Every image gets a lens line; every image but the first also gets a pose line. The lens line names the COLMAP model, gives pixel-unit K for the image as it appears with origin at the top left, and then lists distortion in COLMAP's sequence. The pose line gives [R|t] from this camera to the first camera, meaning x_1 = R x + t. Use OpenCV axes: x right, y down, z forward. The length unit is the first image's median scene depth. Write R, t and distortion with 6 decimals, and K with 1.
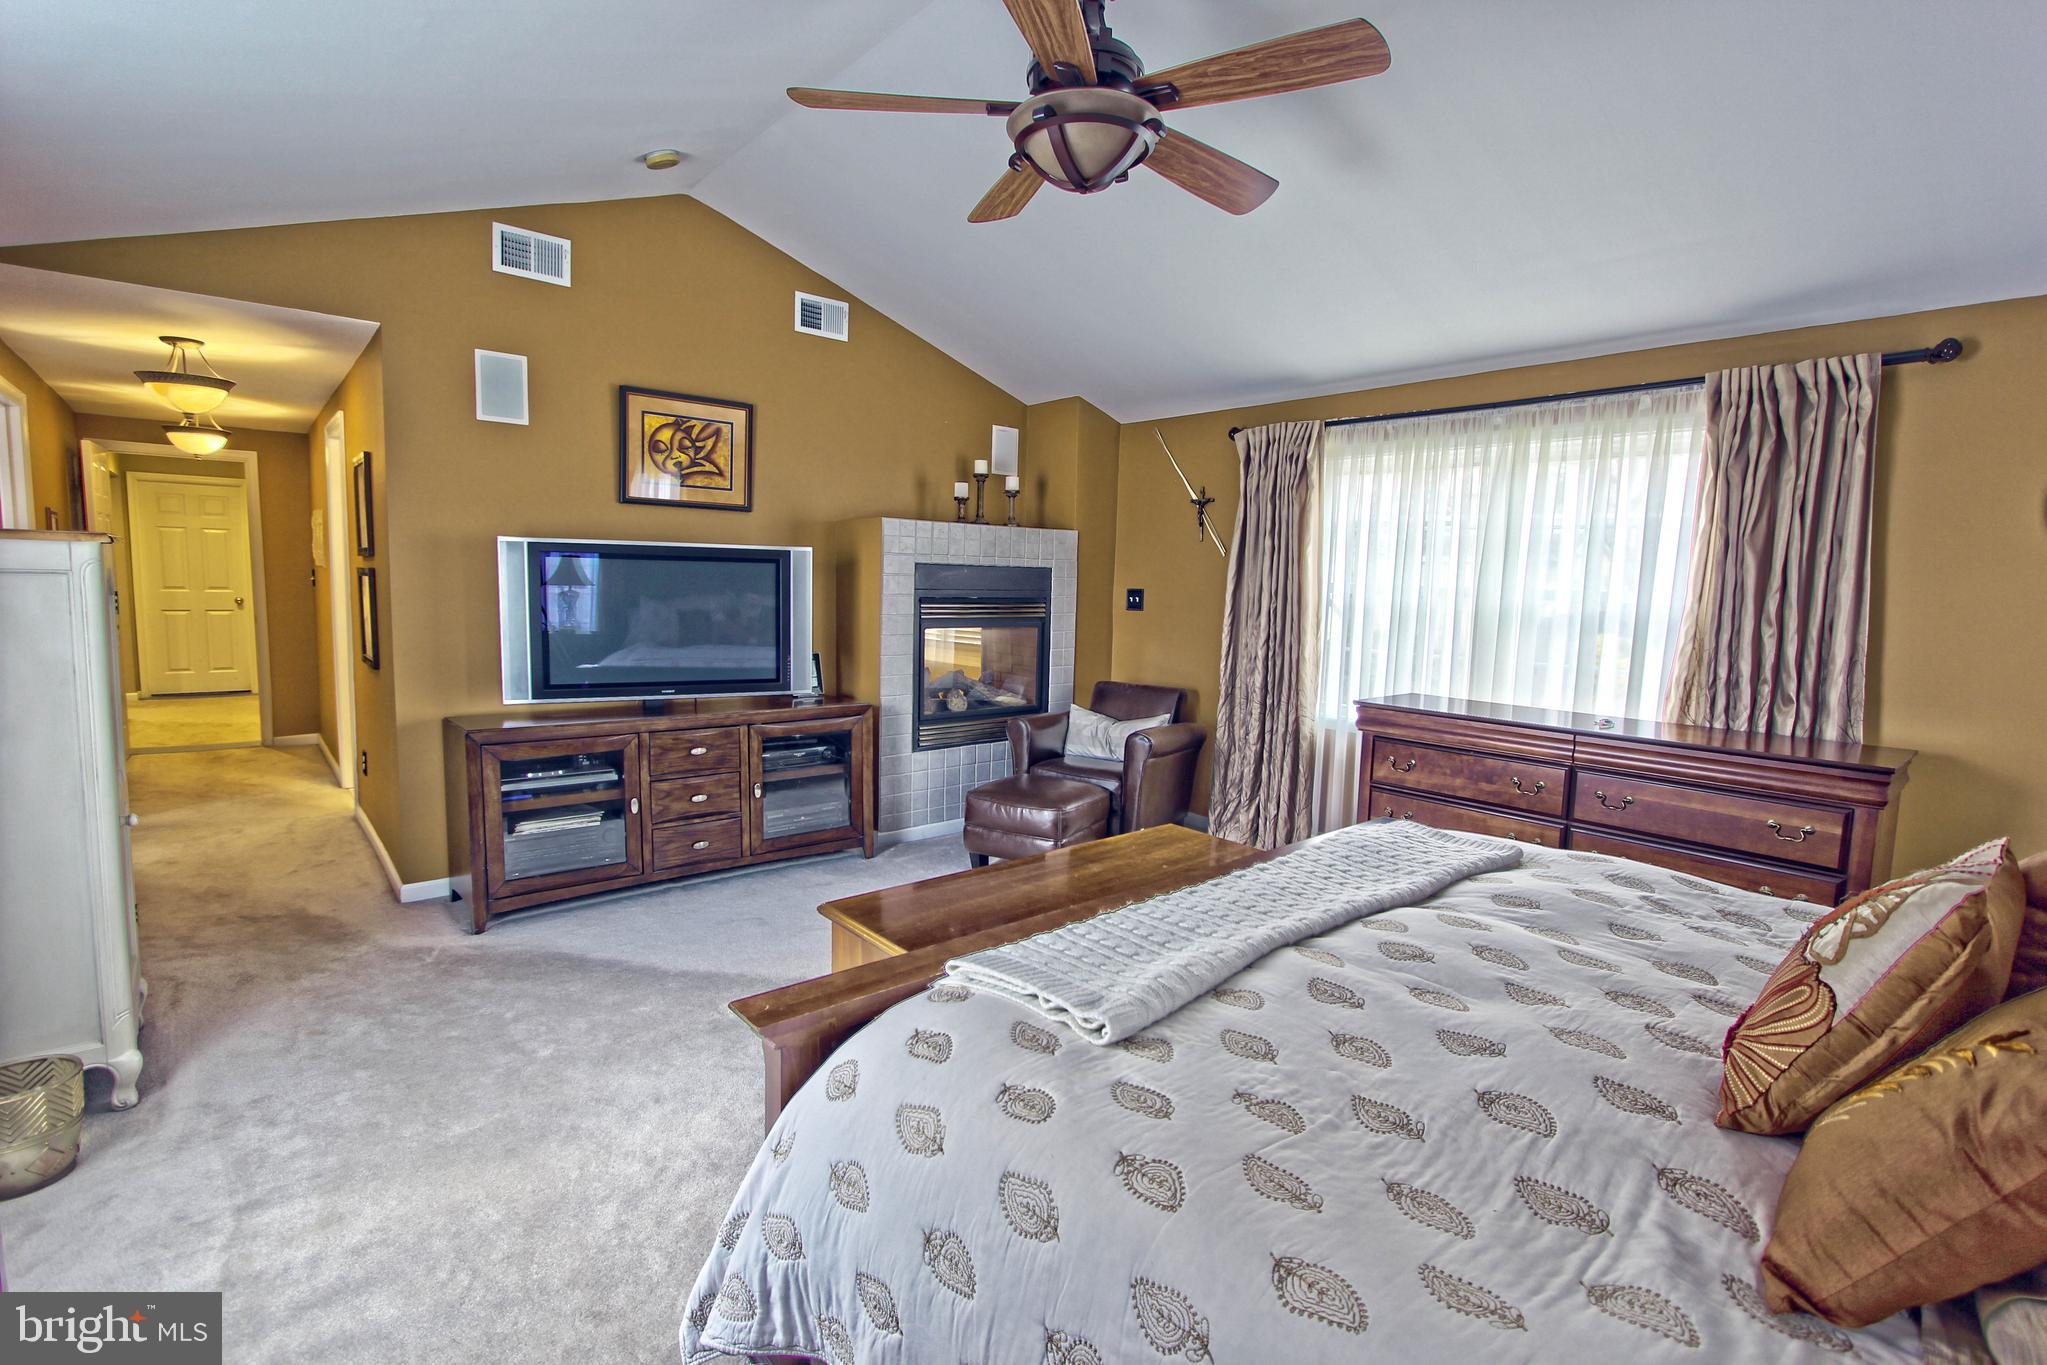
lens RADIAL K [[943.7, 0, 1027.0], [0, 943.7, 679.5], [0, 0, 1]] dist [-0.019927, 0.005020]
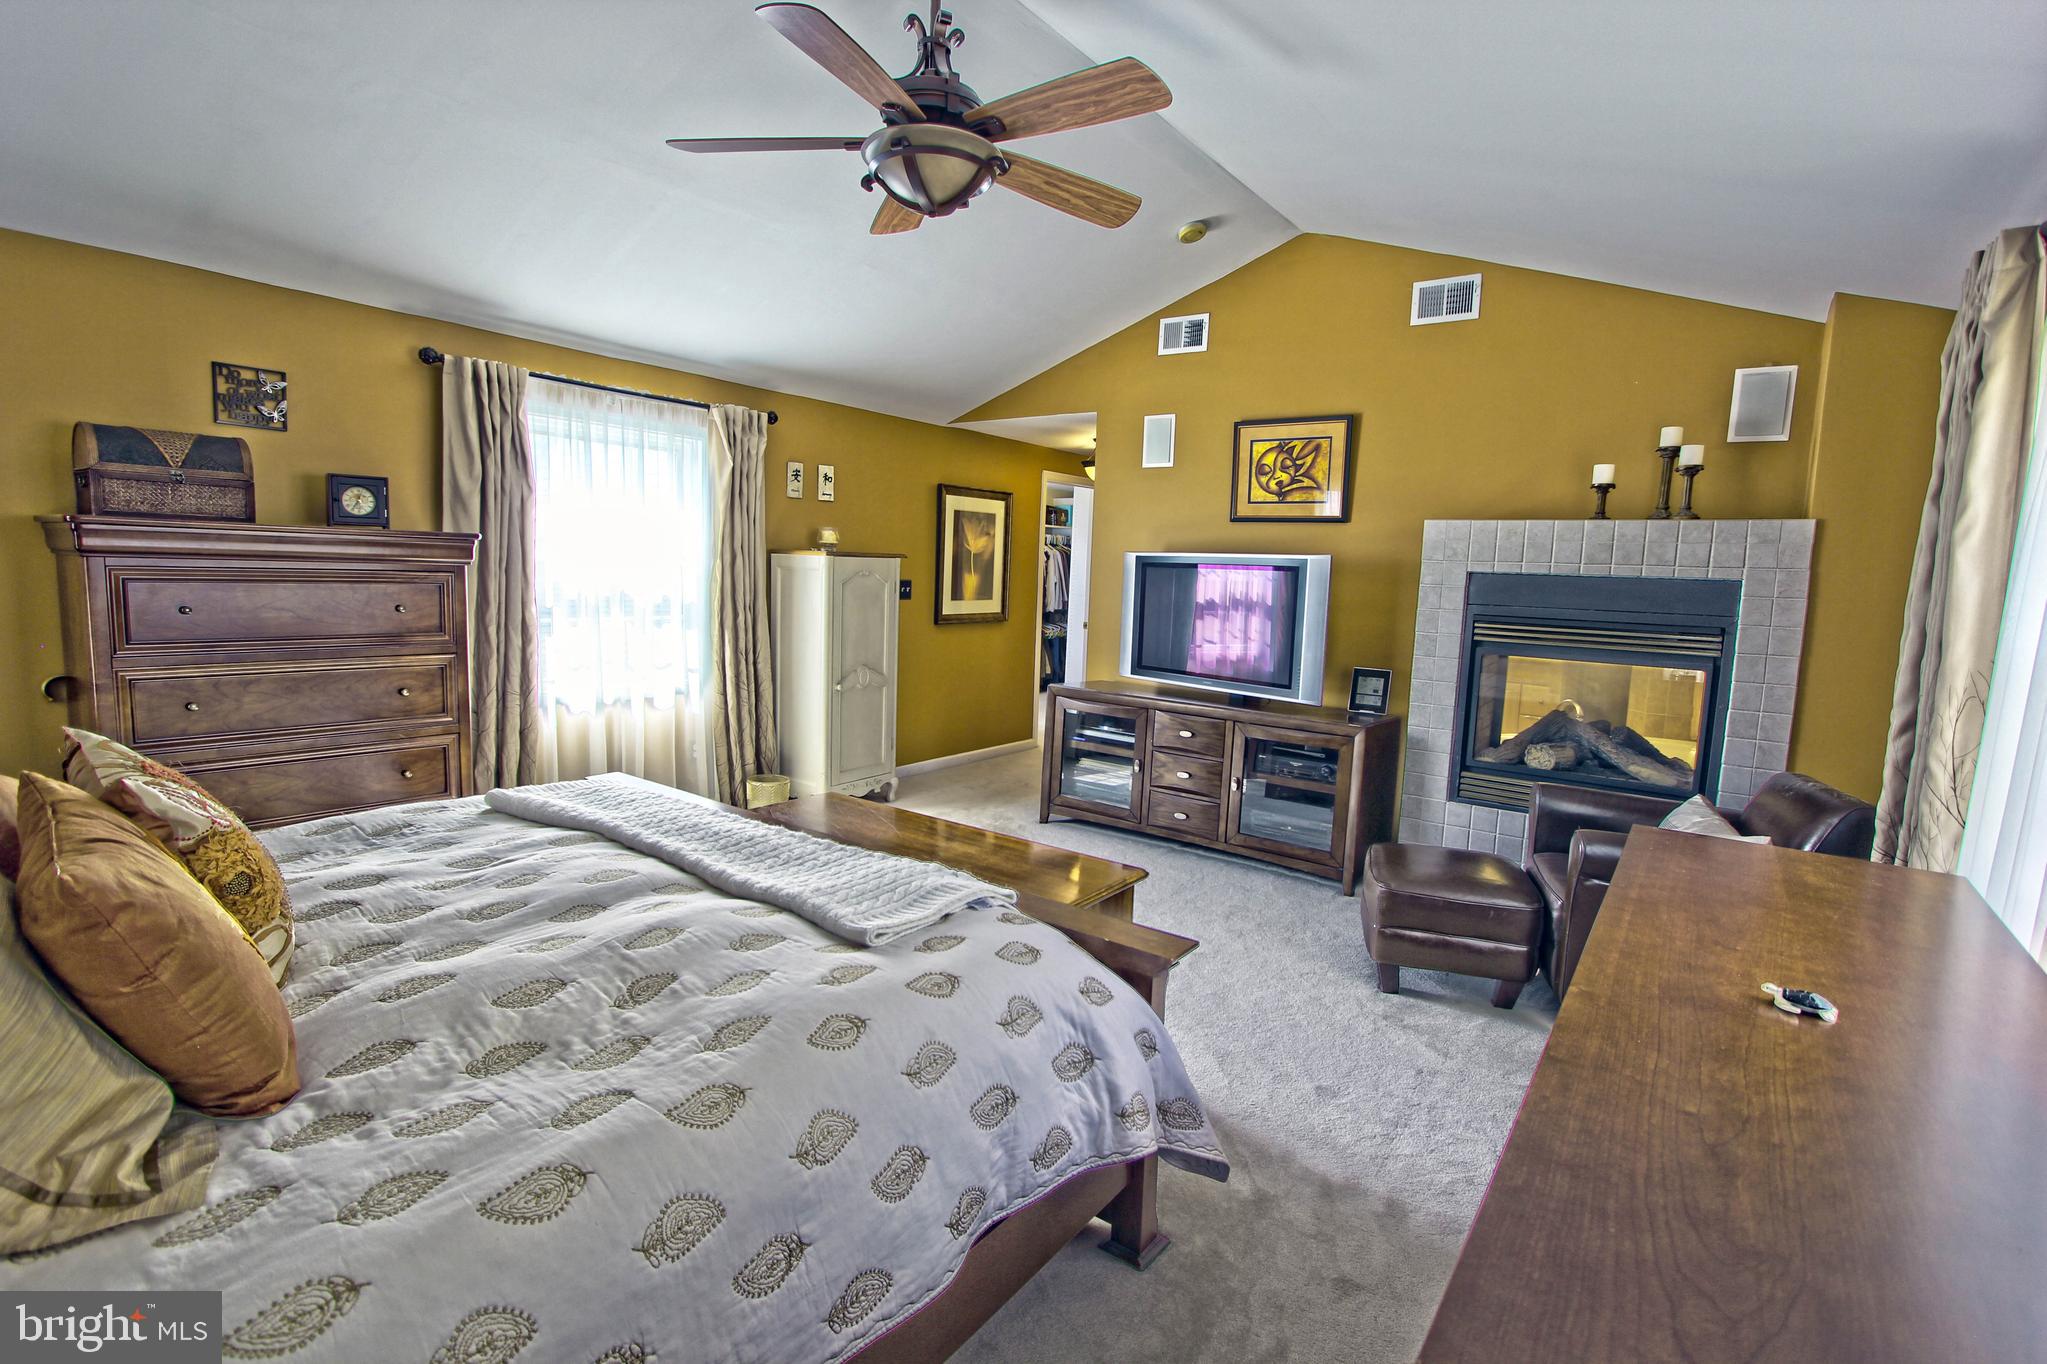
lens RADIAL K [[943.7, 0, 1027.0], [0, 943.7, 679.0], [0, 0, 1]] dist [-0.019927, 0.005020]
pose [[0.216298, 0.098695, -0.971326, 0.652772], [-0.131155, 0.988797, 0.071264, -0.043241], [0.967478, 0.111980, 0.226819, 0.493024]]
